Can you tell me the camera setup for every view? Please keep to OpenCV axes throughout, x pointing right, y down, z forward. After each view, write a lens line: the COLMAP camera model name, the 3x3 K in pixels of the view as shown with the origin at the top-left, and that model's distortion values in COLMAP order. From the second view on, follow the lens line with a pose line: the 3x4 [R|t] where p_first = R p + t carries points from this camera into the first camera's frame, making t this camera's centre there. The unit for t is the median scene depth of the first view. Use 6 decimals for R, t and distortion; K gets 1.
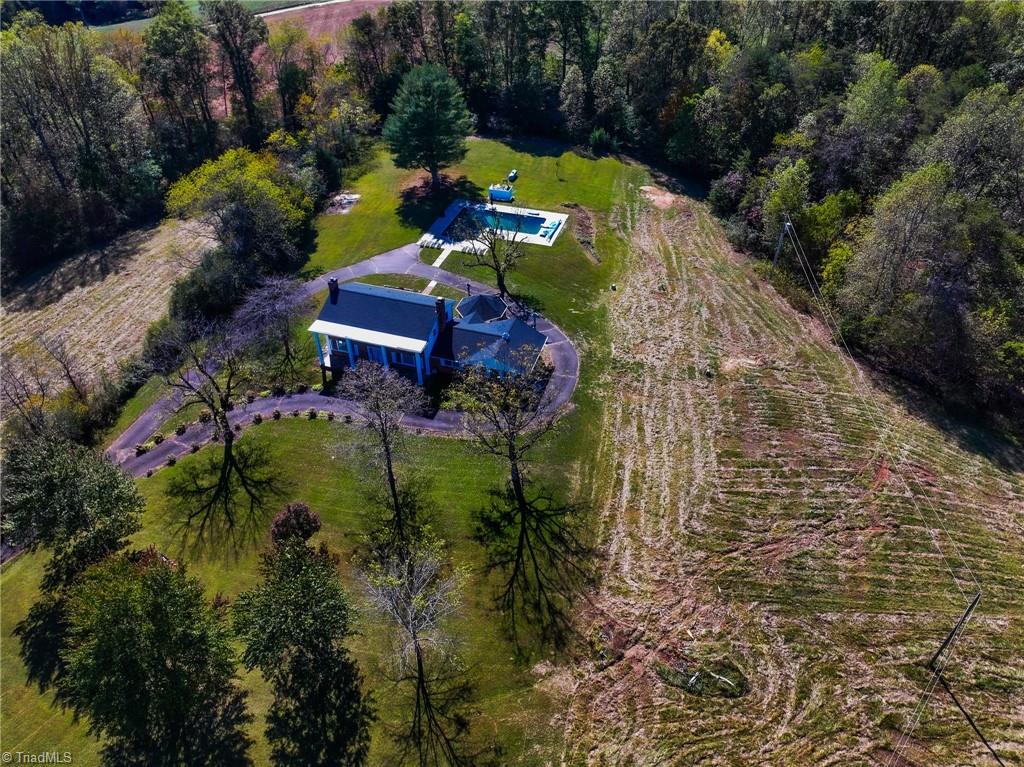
lens RADIAL K [[720.1, 0, 513.3], [0, 720.1, 381.4], [0, 0, 1]] dist [0.001906, 0.016503]
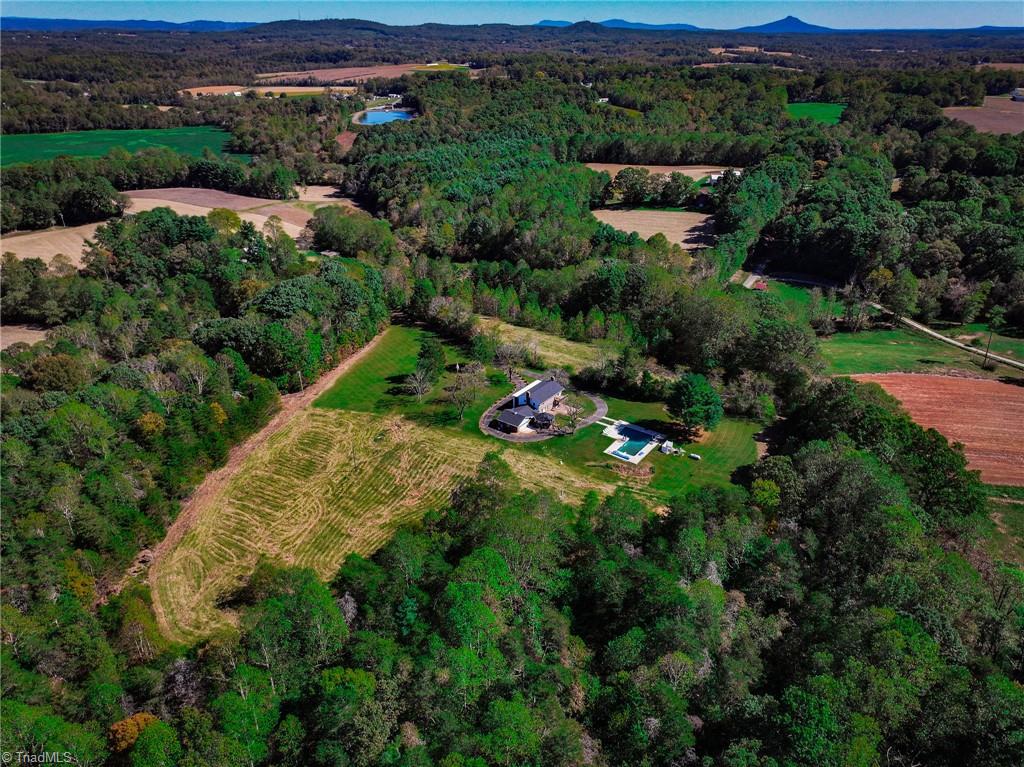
lens RADIAL K [[720.1, 0, 513.4], [0, 720.1, 381.7], [0, 0, 1]] dist [0.001906, 0.016503]
pose [[-0.314631, 0.419502, -0.851485, 2.311127], [-0.607305, 0.600452, 0.520229, -1.581358], [0.729512, 0.680791, 0.065845, 0.777553]]
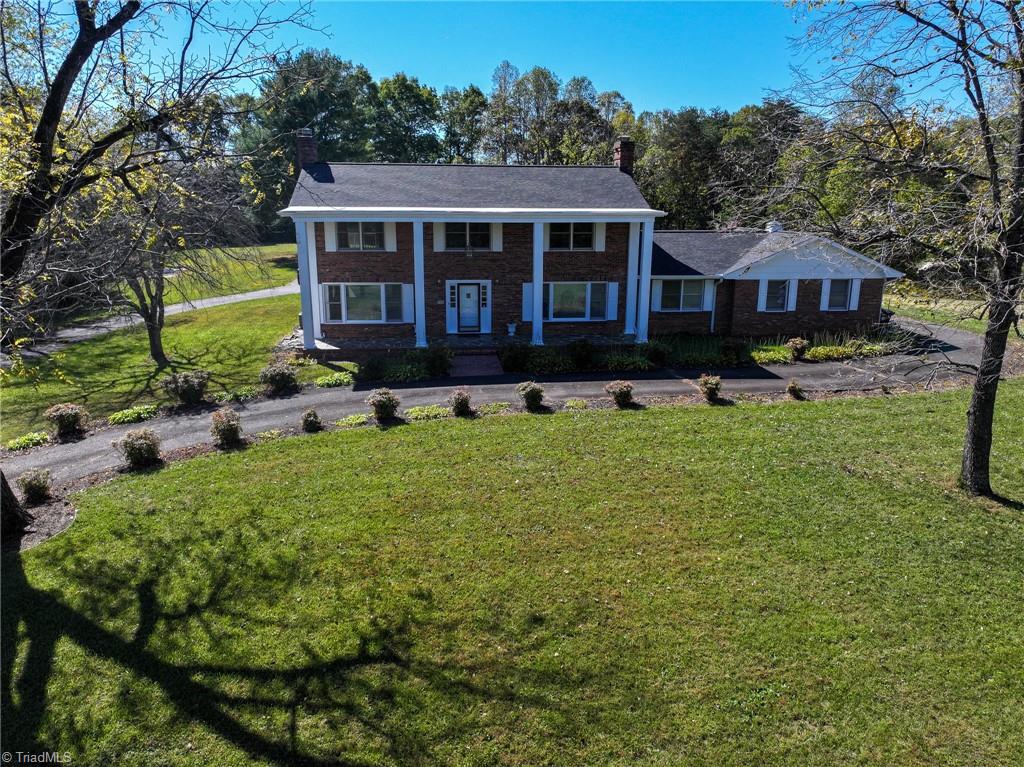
lens RADIAL K [[720.1, 0, 513.3], [0, 720.1, 381.4], [0, 0, 1]] dist [0.001906, 0.016503]
pose [[0.911231, -0.095474, 0.400677, -0.335325], [0.259591, 0.888375, -0.378685, 0.138802], [-0.319797, 0.449082, 0.834299, 0.776429]]
